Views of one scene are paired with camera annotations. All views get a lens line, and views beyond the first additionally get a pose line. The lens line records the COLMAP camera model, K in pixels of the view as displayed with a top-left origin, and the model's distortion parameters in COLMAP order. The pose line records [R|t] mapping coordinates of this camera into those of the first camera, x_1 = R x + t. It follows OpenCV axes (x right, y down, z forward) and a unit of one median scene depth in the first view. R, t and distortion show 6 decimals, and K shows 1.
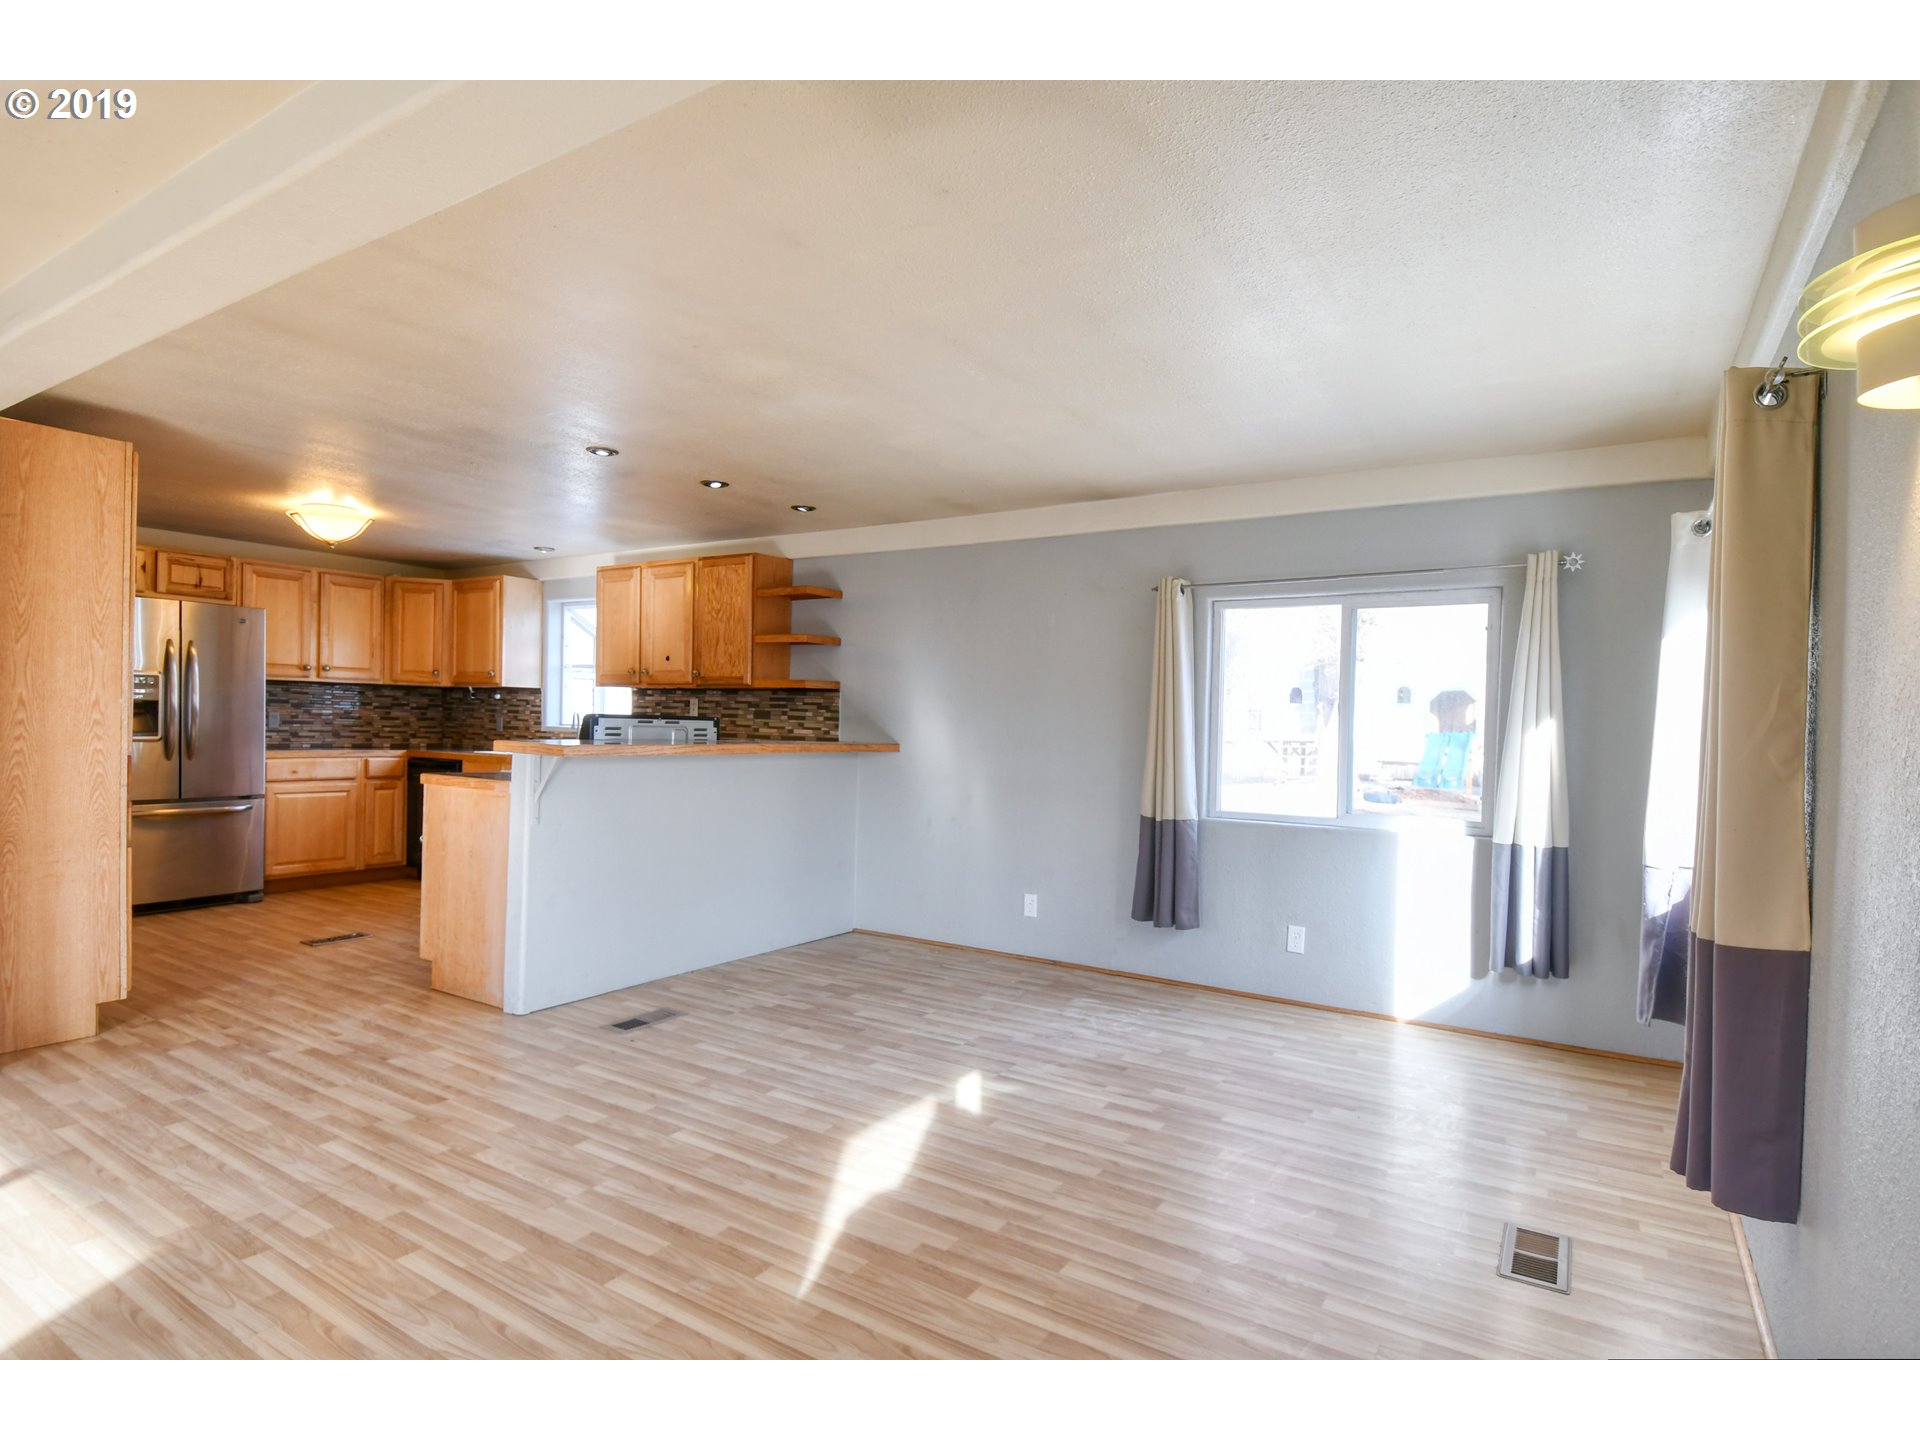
lens RADIAL K [[1010.1, 0, 963.1], [0, 1010.1, 726.8], [0, 0, 1]] dist [0.017029, -0.026204]
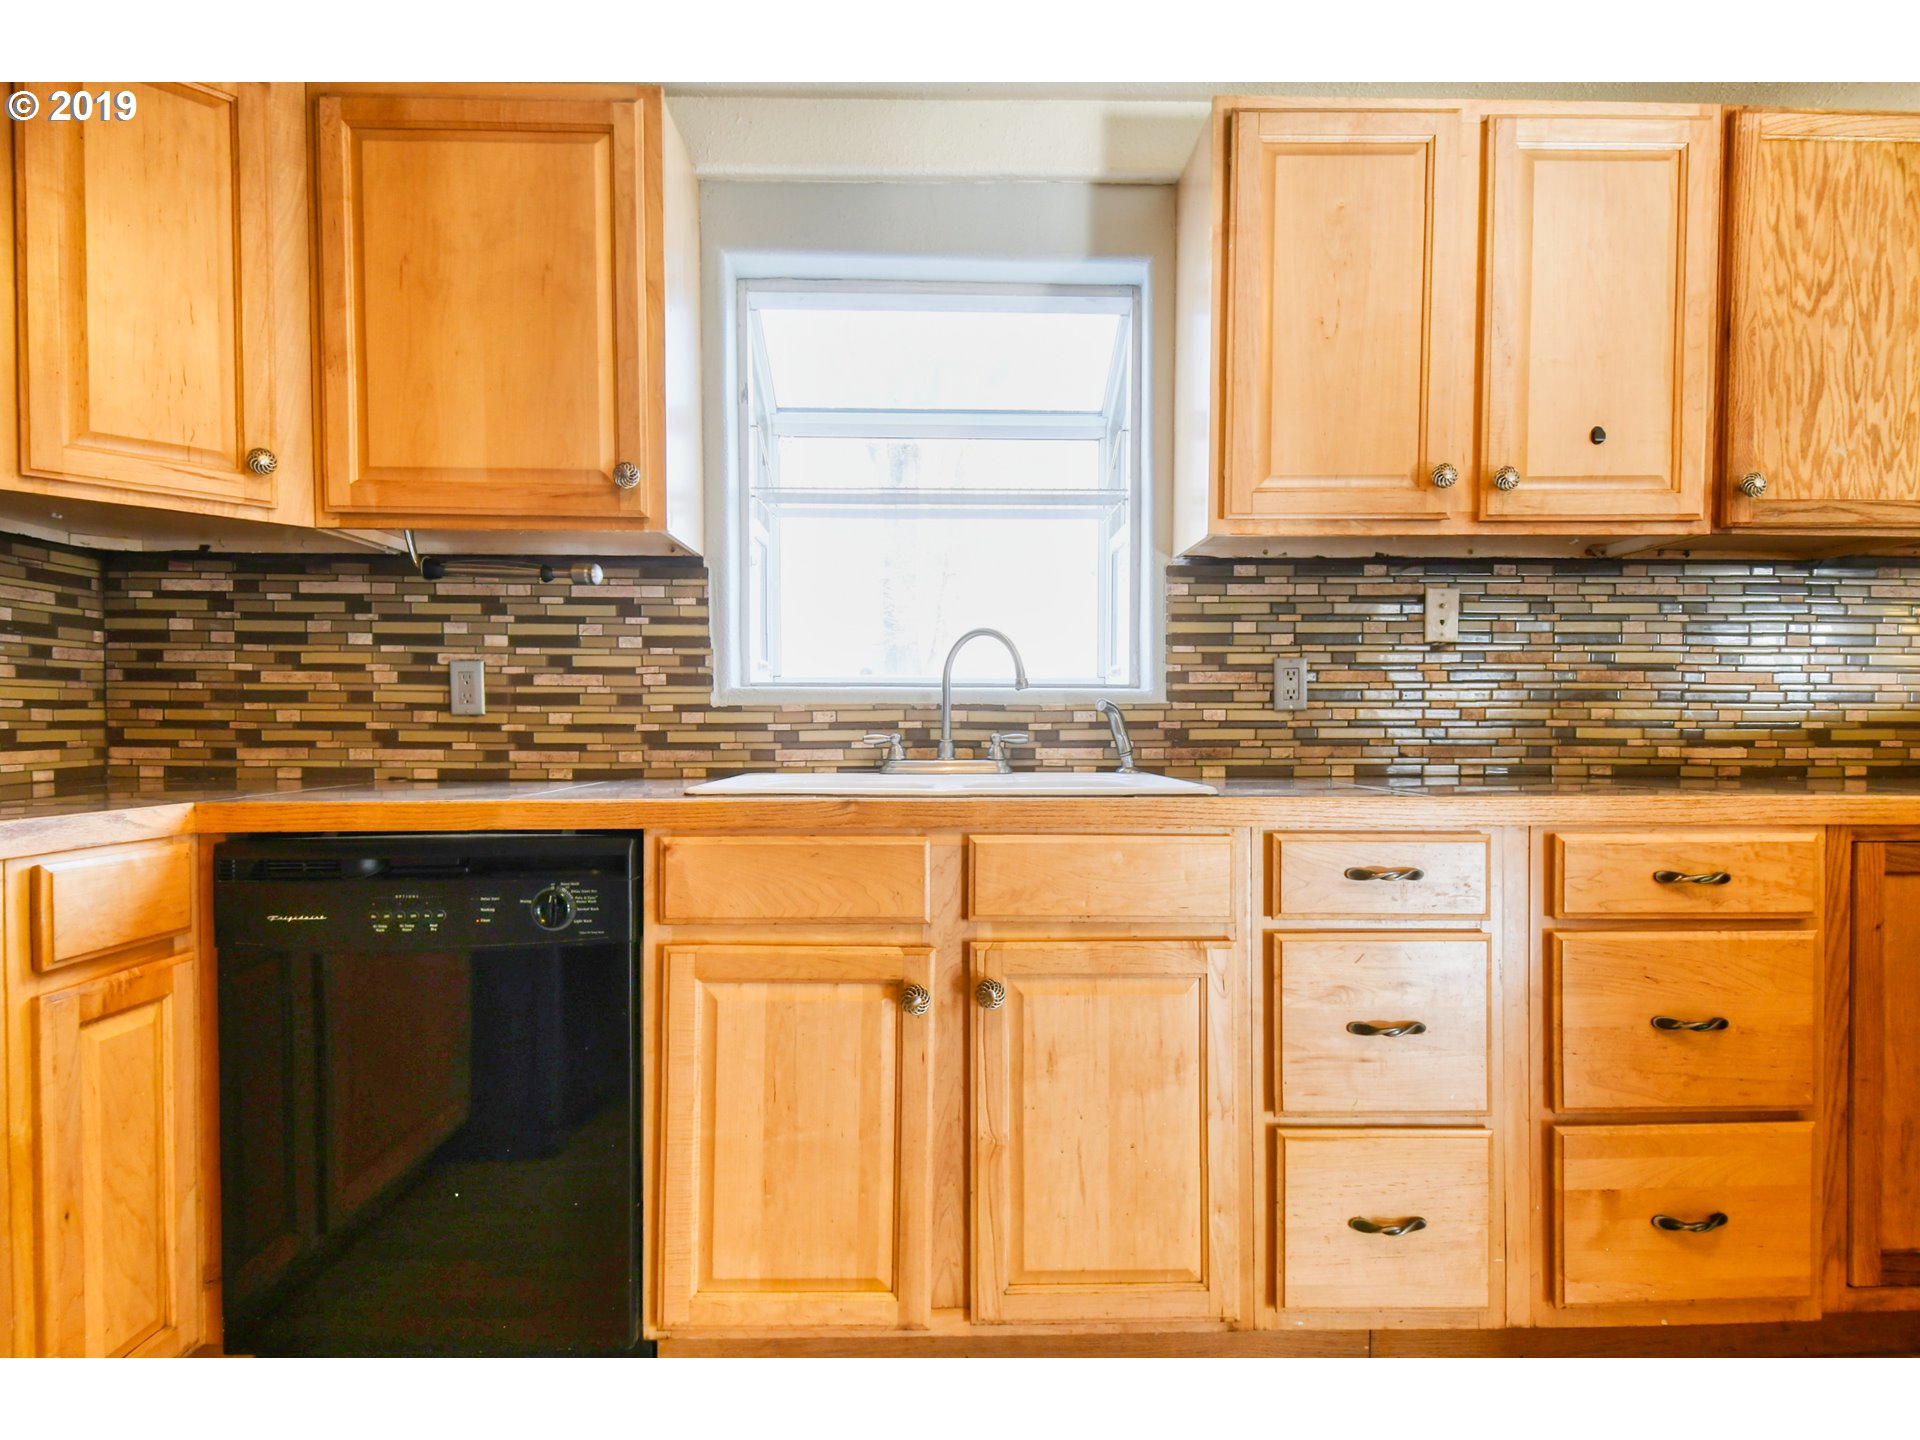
lens RADIAL K [[1034.3, 0, 952.0], [0, 1034.3, 732.9], [0, 0, 1]] dist [0.043932, -0.032302]
pose [[0.831160, -0.028781, 0.555289, -0.637125], [0.023903, 0.999586, 0.016031, 0.010429], [-0.555520, -0.000051, 0.831503, 0.868925]]
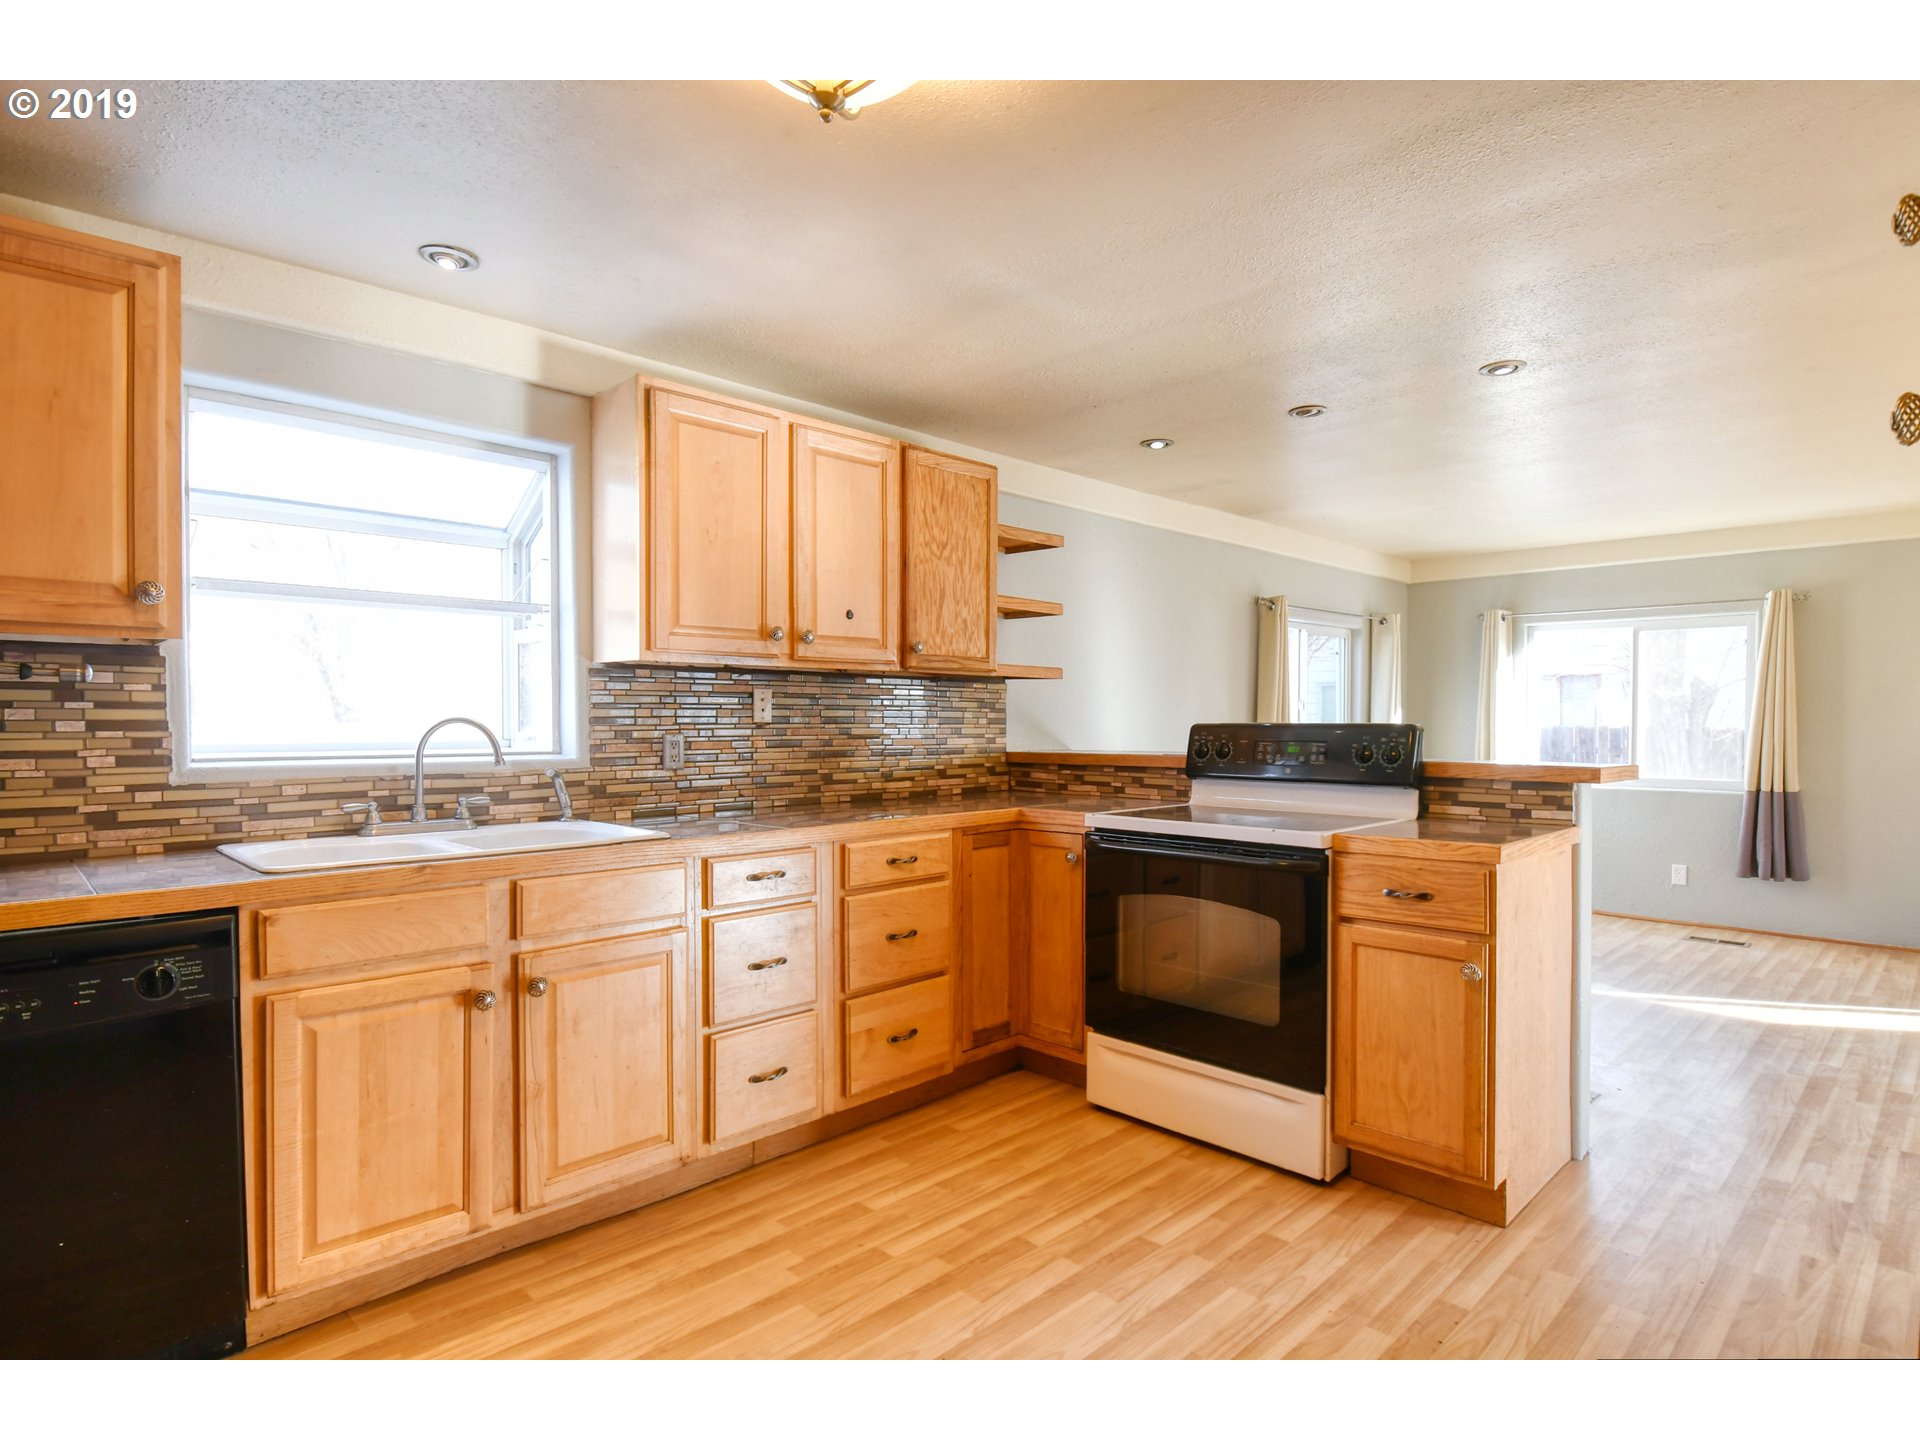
lens RADIAL K [[1010.1, 0, 963.1], [0, 1010.1, 726.8], [0, 0, 1]] dist [0.017029, -0.026204]
pose [[0.239834, -0.033040, 0.970252, -0.812839], [0.019377, 0.999385, 0.029242, -0.024678], [-0.970621, 0.011788, 0.240326, 0.834533]]
